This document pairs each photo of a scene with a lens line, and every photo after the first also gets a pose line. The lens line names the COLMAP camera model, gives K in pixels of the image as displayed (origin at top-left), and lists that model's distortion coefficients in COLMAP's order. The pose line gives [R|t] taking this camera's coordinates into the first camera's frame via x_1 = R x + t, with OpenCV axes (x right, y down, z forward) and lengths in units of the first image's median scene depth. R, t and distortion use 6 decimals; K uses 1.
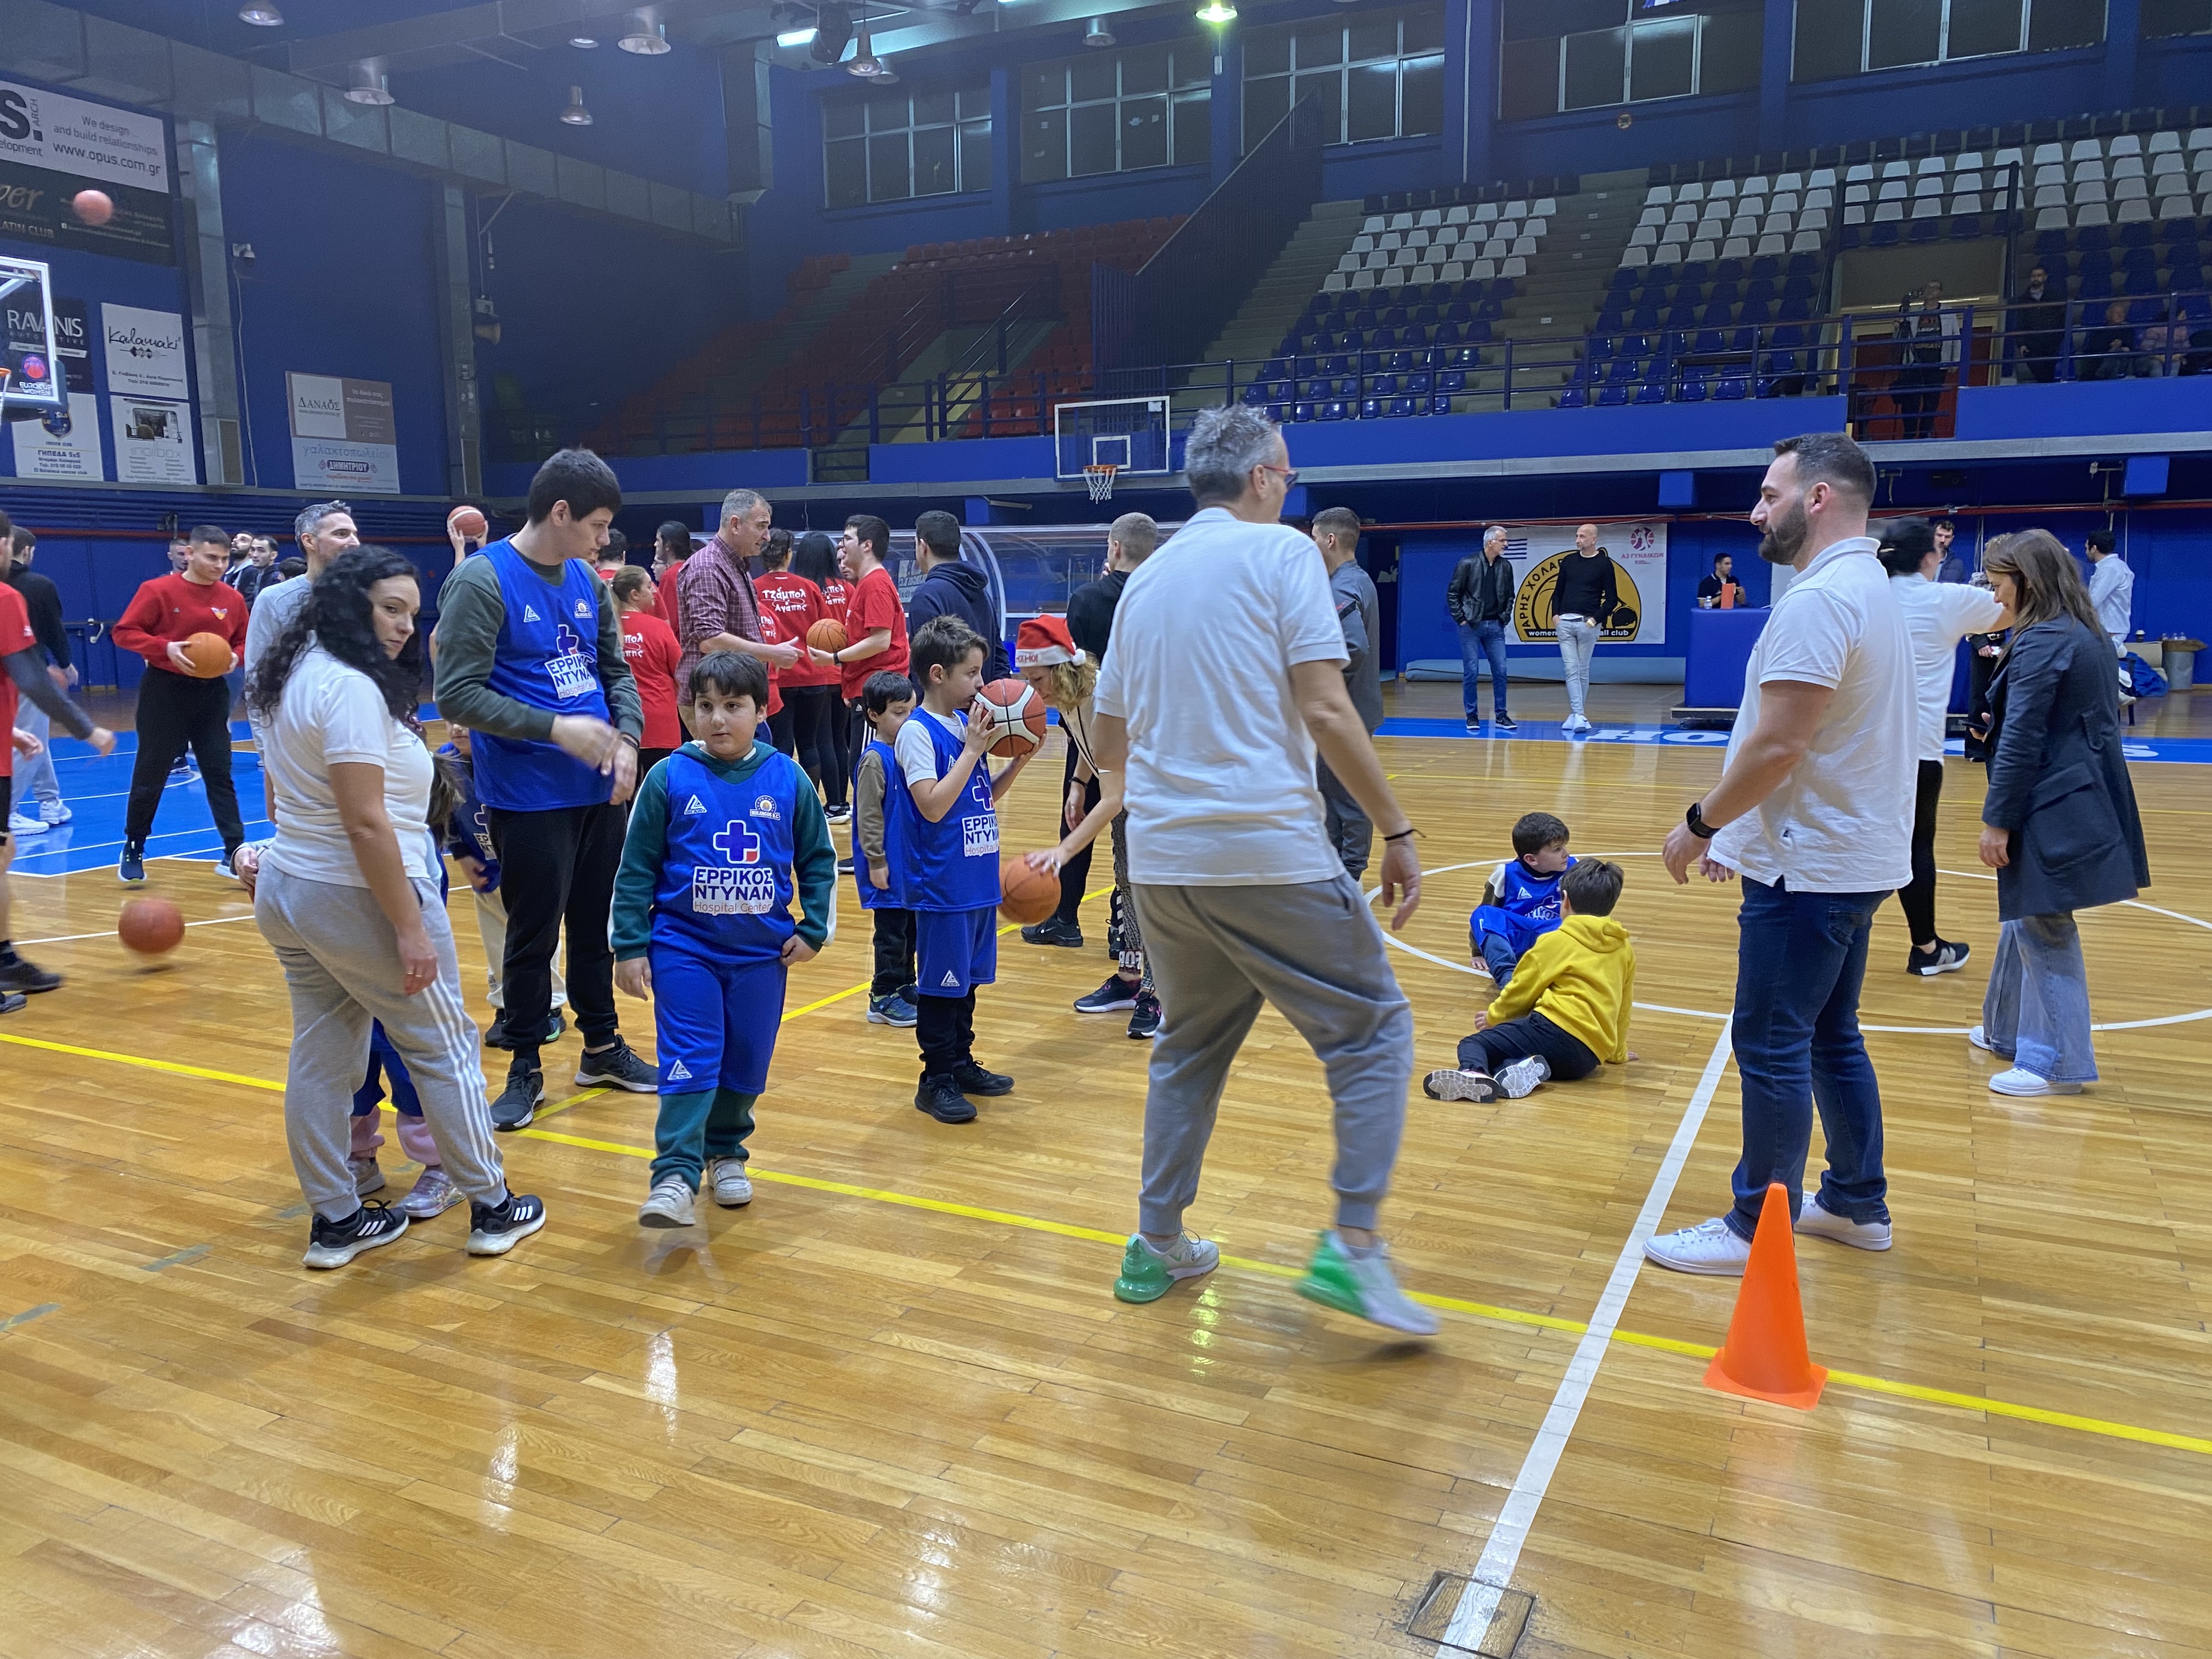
lens RADIAL K [[1697.7, 0, 1079.8], [0, 1697.7, 828.0], [0, 0, 1]] dist [0.017177, -0.012668]
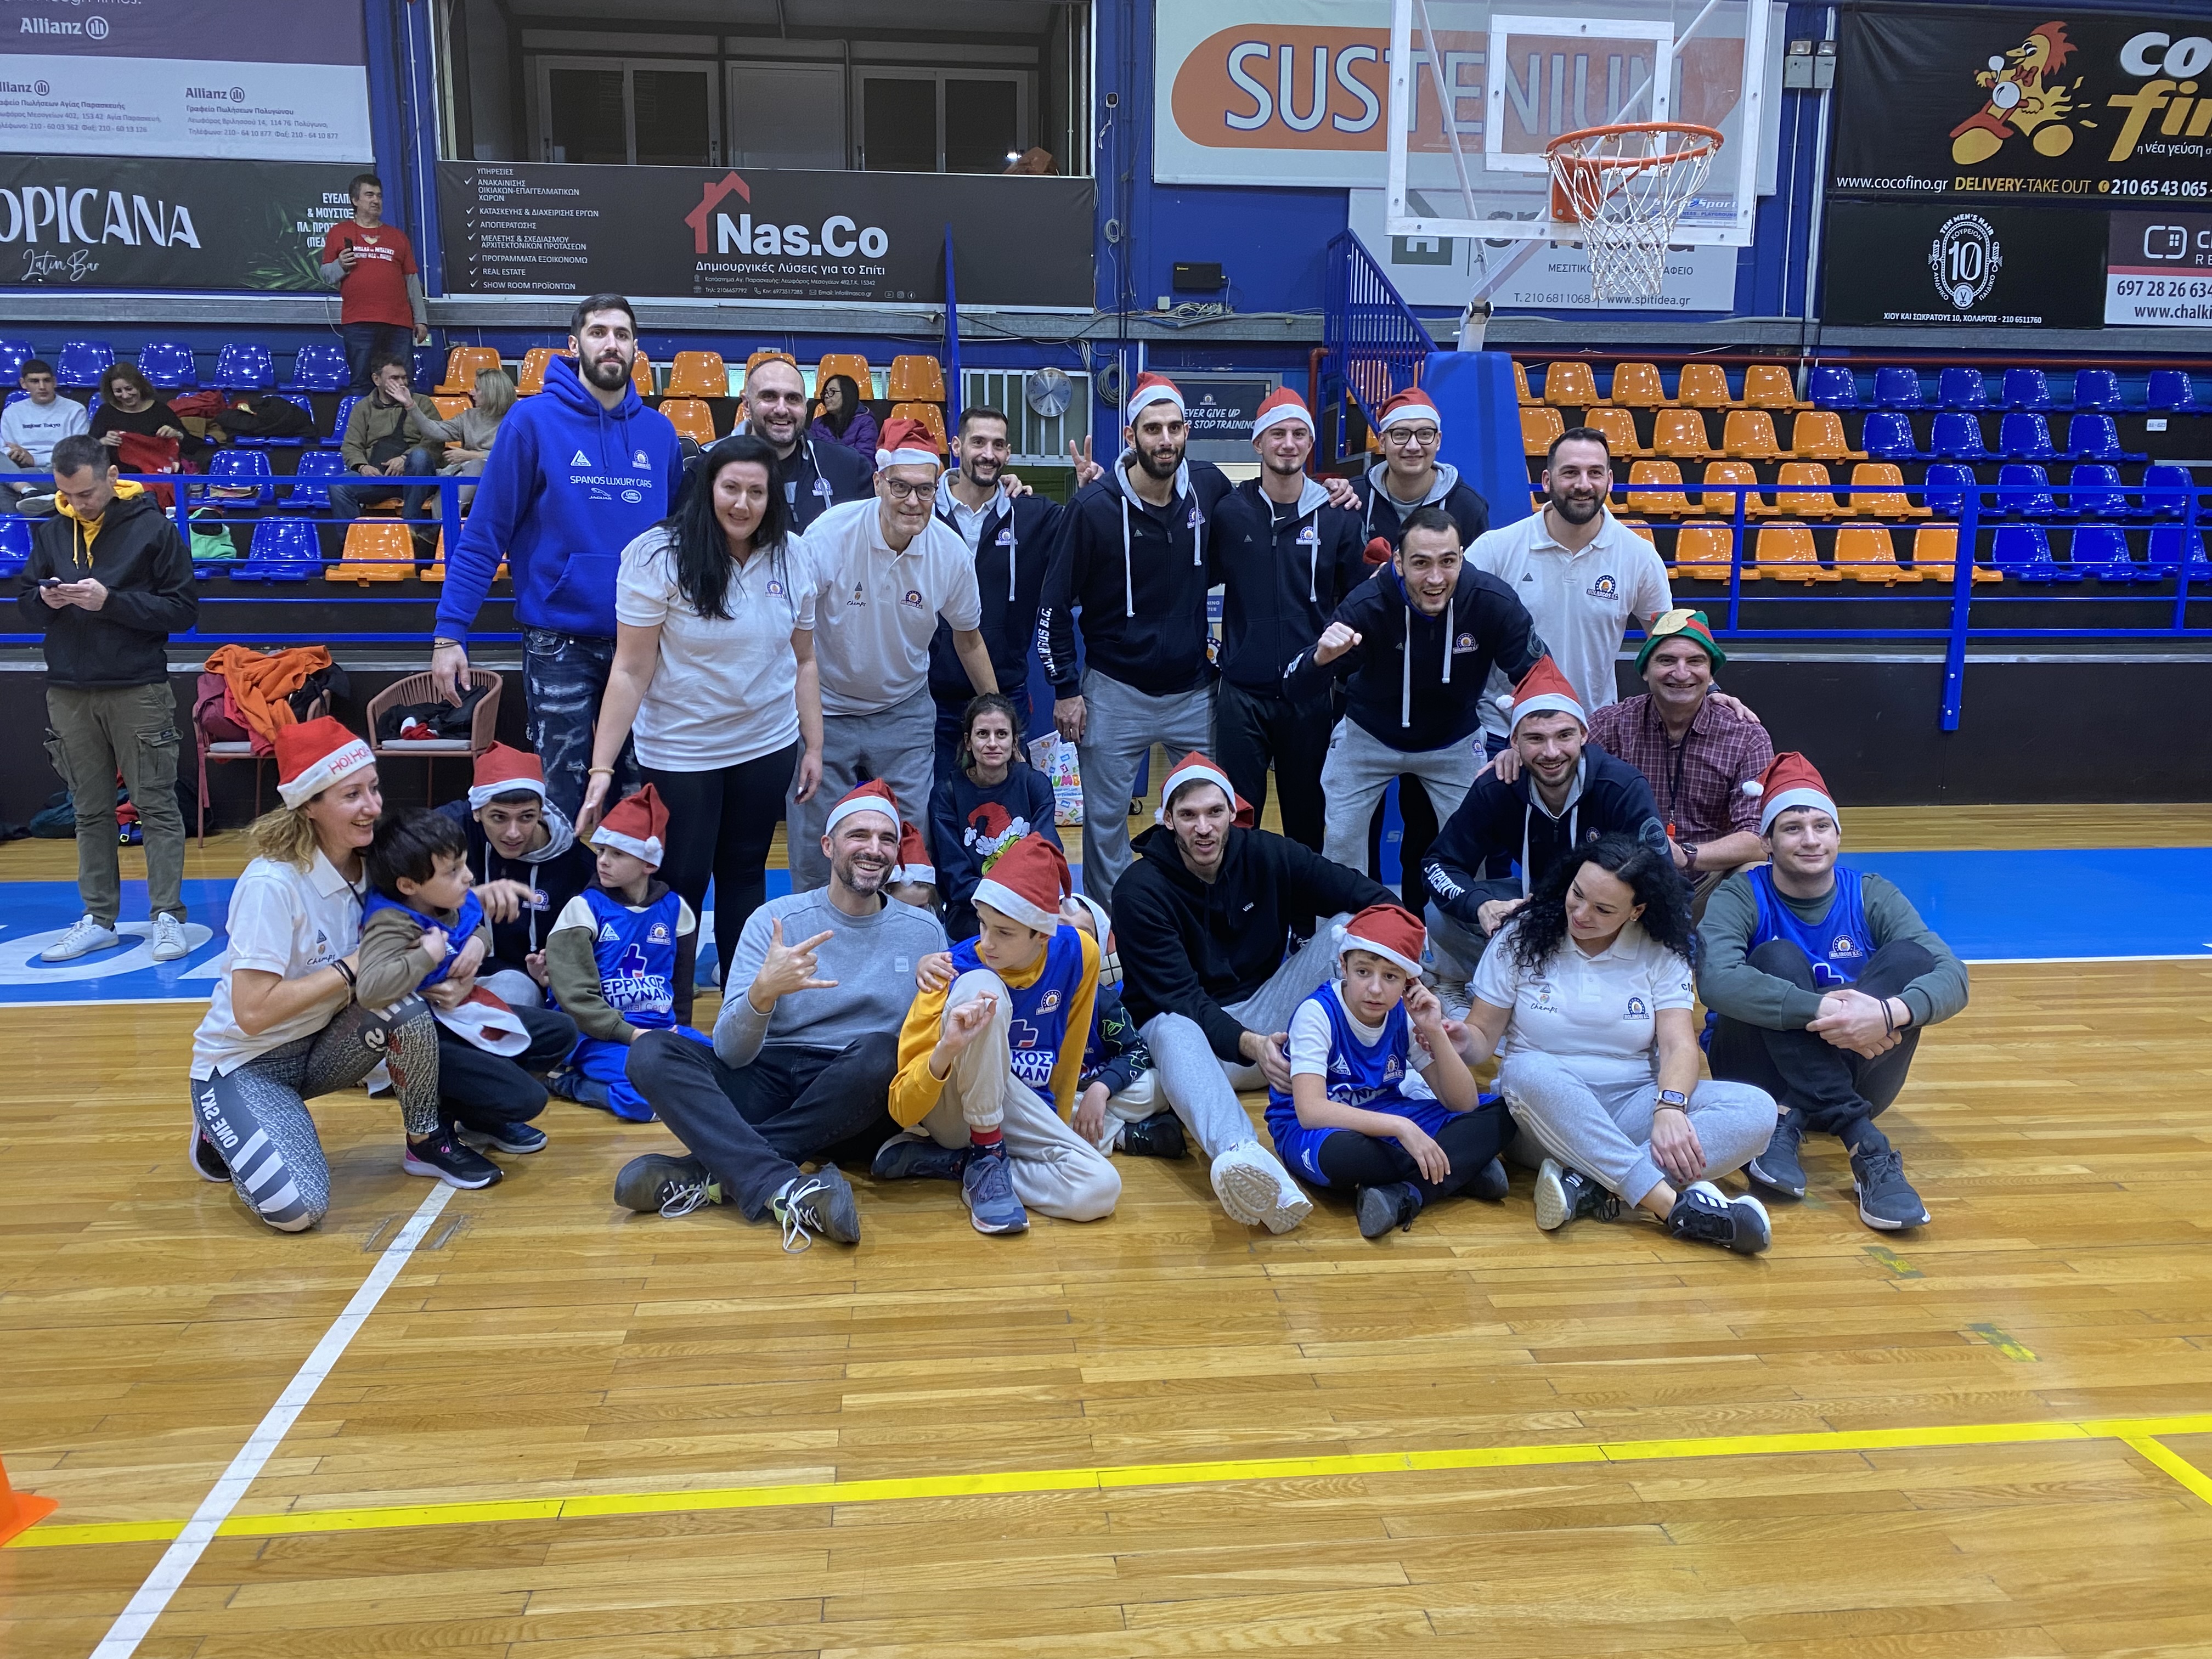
lens RADIAL K [[1697.7, 0, 1087.4], [0, 1697.7, 816.1], [0, 0, 1]] dist [0.017177, -0.012668]
pose [[-0.840206, 0.090804, -0.534610, 0.045170], [-0.075667, 0.956603, 0.281400, -0.028894], [0.536962, 0.276886, -0.796873, 0.218873]]
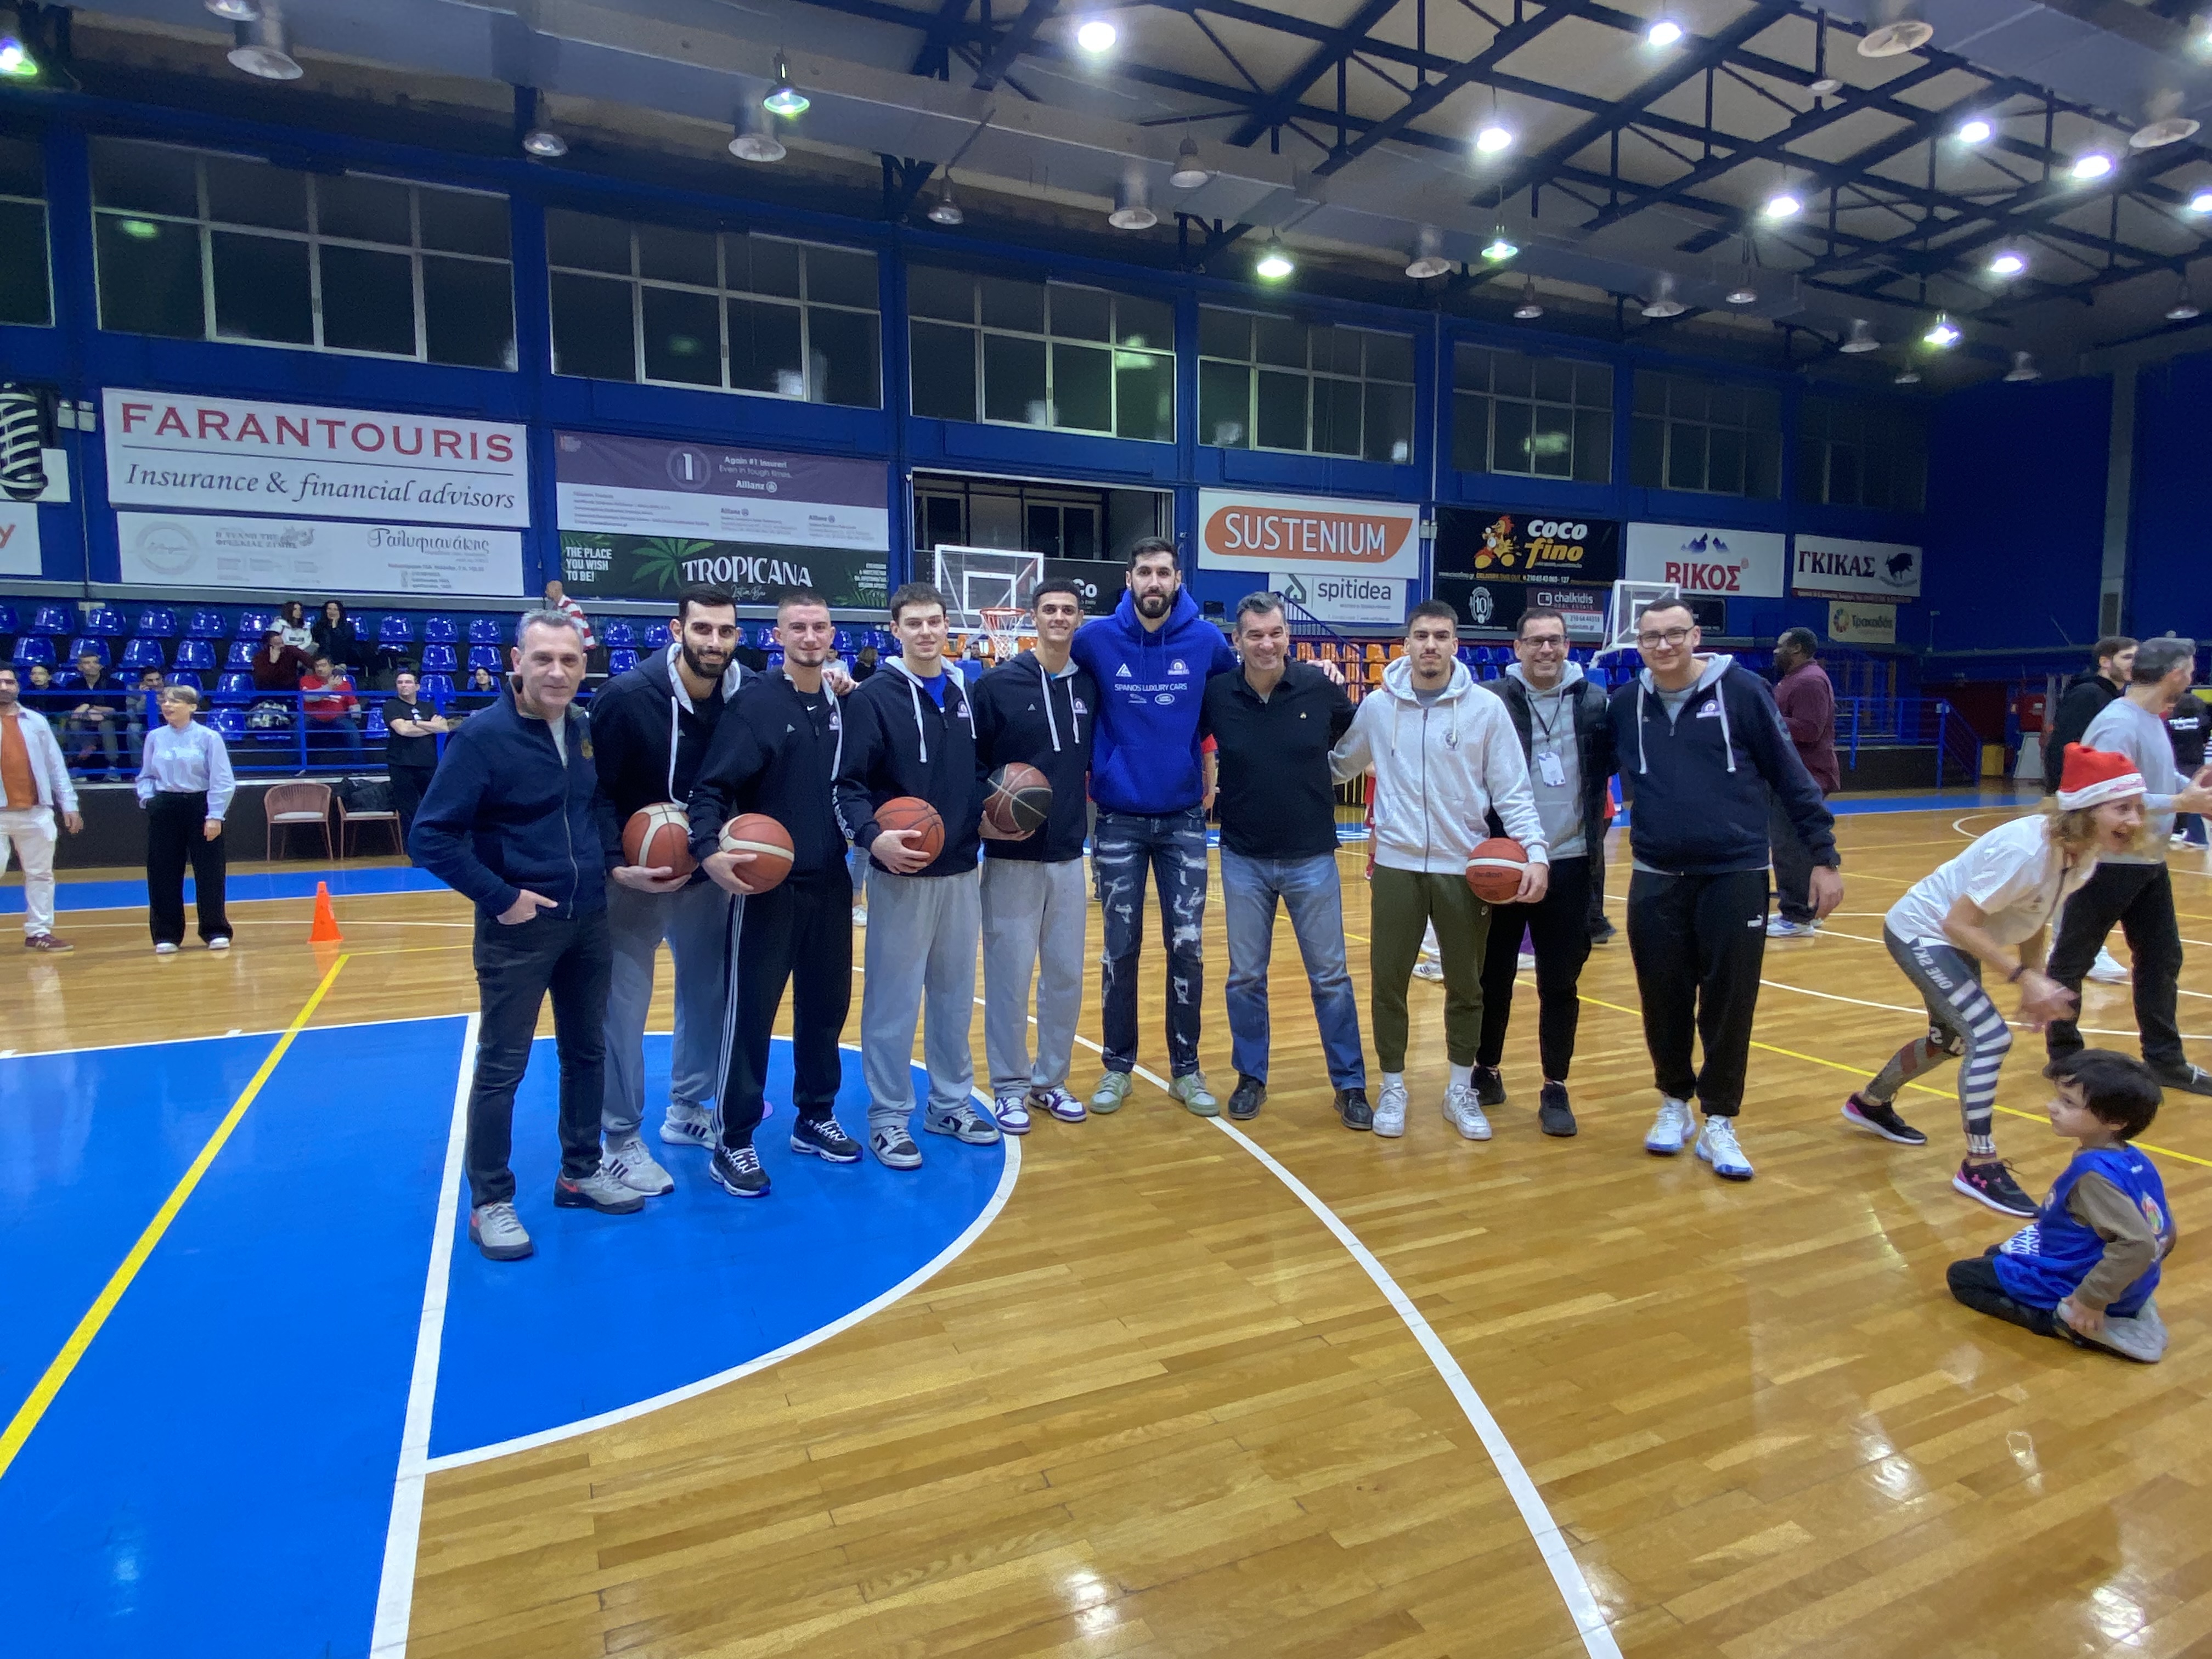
lens RADIAL K [[1255.5, 0, 1097.8], [0, 1255.5, 828.1], [0, 0, 1]] dist [0.030381, -0.030784]
pose [[-0.619829, 0.081960, -0.780445, 0.481870], [-0.107921, 0.976178, 0.188226, -0.047113], [0.777281, 0.200894, -0.596218, 0.286382]]
